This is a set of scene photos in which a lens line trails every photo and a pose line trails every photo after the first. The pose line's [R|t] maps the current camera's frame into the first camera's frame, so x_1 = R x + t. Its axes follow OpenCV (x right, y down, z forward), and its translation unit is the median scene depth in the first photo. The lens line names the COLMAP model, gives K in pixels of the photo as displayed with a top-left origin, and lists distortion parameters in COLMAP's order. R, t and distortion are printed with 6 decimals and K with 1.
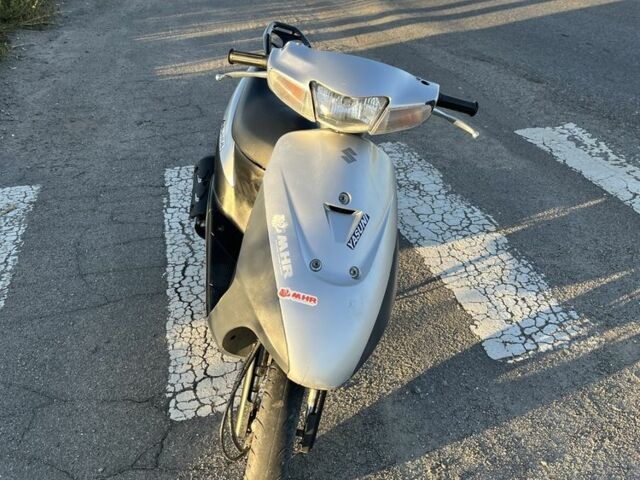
lens RADIAL K [[634.1, 0, 320.2], [0, 634.1, 239.0], [0, 0, 1]] dist [0.024310, 0.000000]
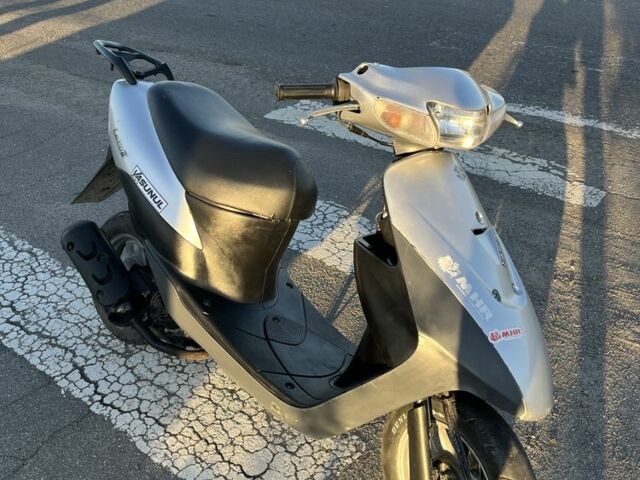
lens RADIAL K [[634.1, 0, 320.0], [0, 634.1, 241.0], [0, 0, 1]] dist [0.024310, 0.000000]
pose [[0.778311, -0.303521, 0.549642, -0.355549], [0.286661, 0.950610, 0.119020, -0.112277], [-0.558620, 0.064926, 0.826878, 0.189688]]
